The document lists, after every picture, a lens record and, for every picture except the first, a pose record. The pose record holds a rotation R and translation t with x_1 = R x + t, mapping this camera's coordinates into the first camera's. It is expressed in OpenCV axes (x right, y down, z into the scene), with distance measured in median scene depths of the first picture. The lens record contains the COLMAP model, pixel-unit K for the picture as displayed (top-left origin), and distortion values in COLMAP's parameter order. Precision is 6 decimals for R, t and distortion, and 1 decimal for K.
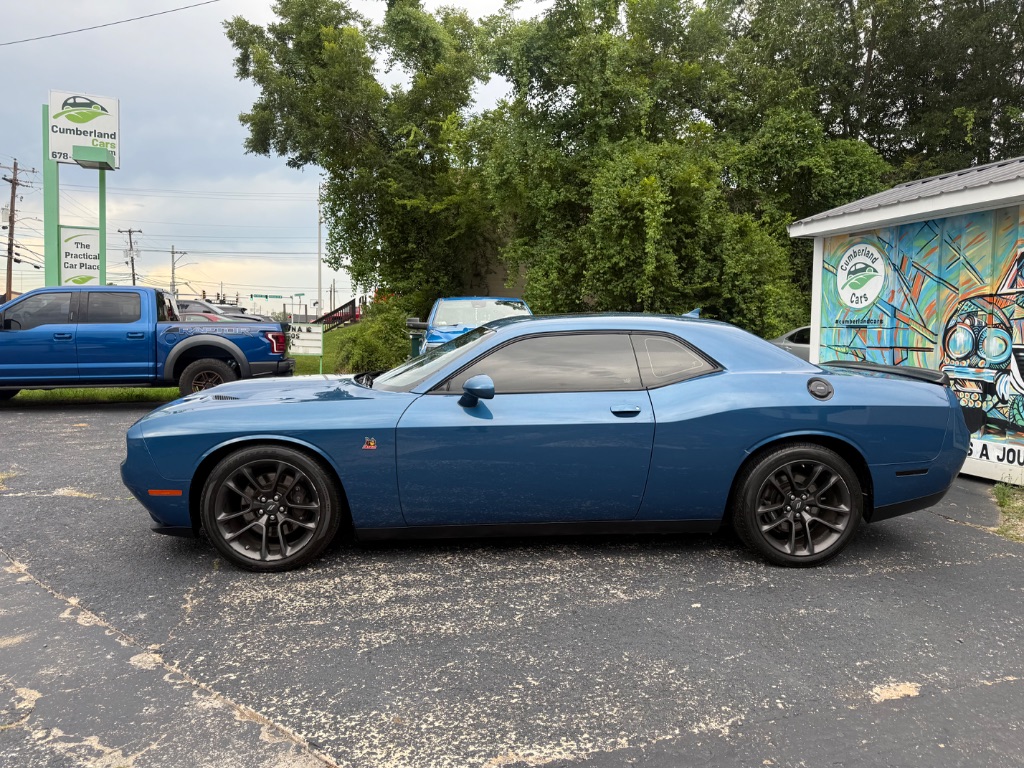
lens RADIAL K [[726.0, 0, 508.4], [0, 726.0, 389.3], [0, 0, 1]] dist [0.074055, -0.087454]
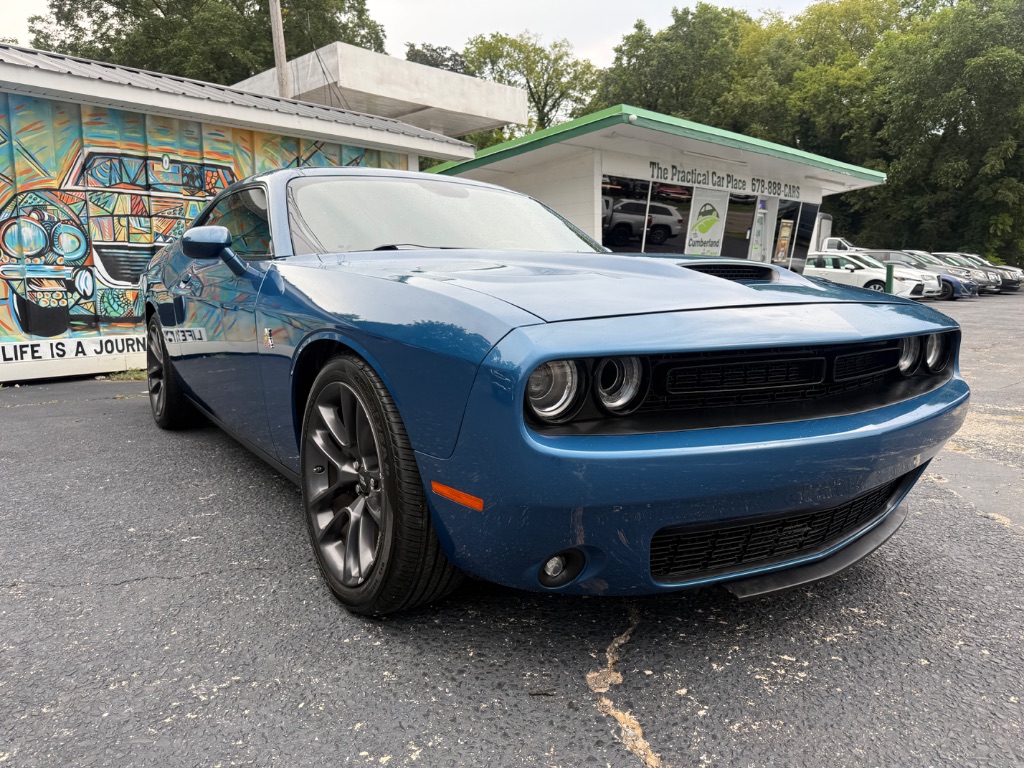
lens RADIAL K [[744.7, 0, 522.9], [0, 744.7, 380.9], [0, 0, 1]] dist [-0.005925, 0.001228]
pose [[-0.548818, -0.121456, 0.827071, -0.425754], [0.069734, 0.979288, 0.190083, -0.018735], [-0.833028, 0.161996, -0.528982, 0.839287]]
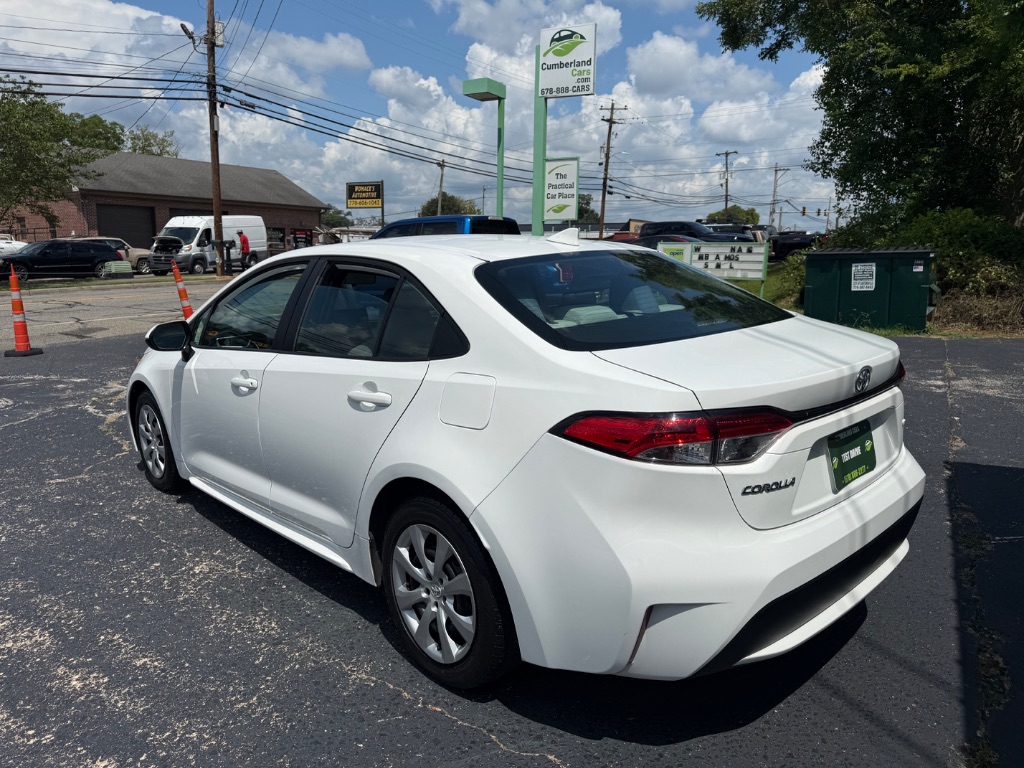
lens RADIAL K [[729.4, 0, 498.0], [0, 729.4, 380.8], [0, 0, 1]] dist [0.051661, -0.067949]
pose [[0.682989, 0.110139, -0.722077, 0.434353], [-0.039111, 0.992662, 0.114418, -0.043762], [0.729381, -0.049905, 0.682285, 0.502484]]
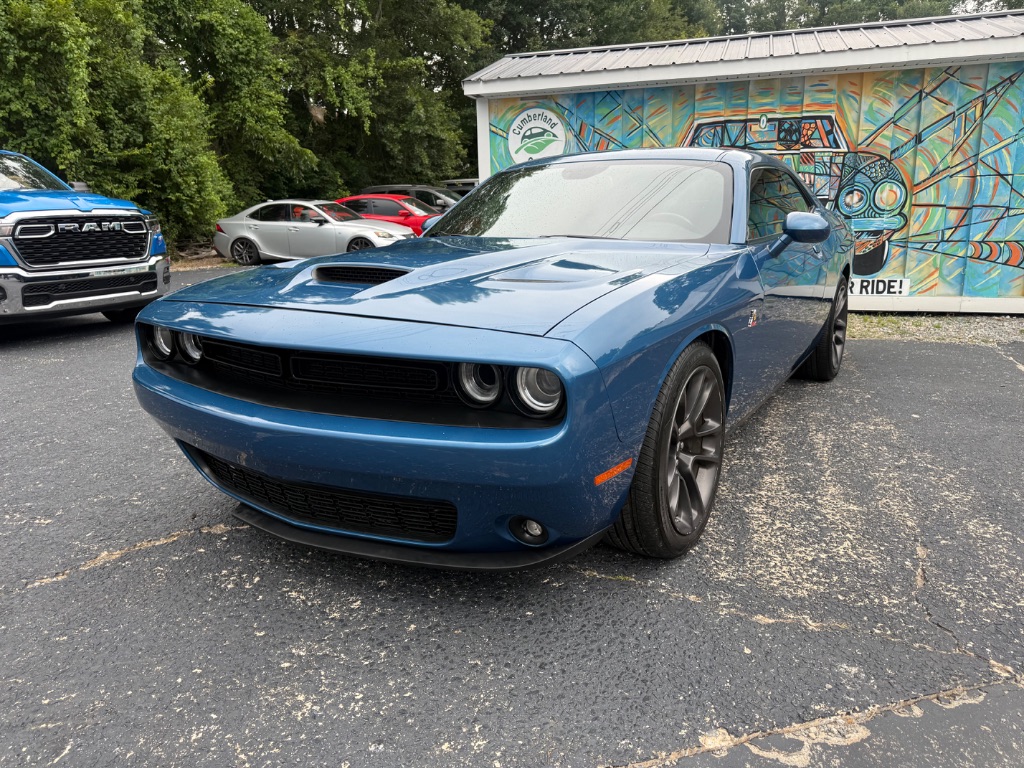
lens RADIAL K [[728.2, 0, 509.2], [0, 728.2, 386.6], [0, 0, 1]] dist [0.043638, -0.041018]
pose [[0.568570, -0.204826, 0.796728, -0.452803], [0.089602, 0.978164, 0.187528, -0.006572], [-0.817741, -0.035234, 0.574507, 0.399992]]
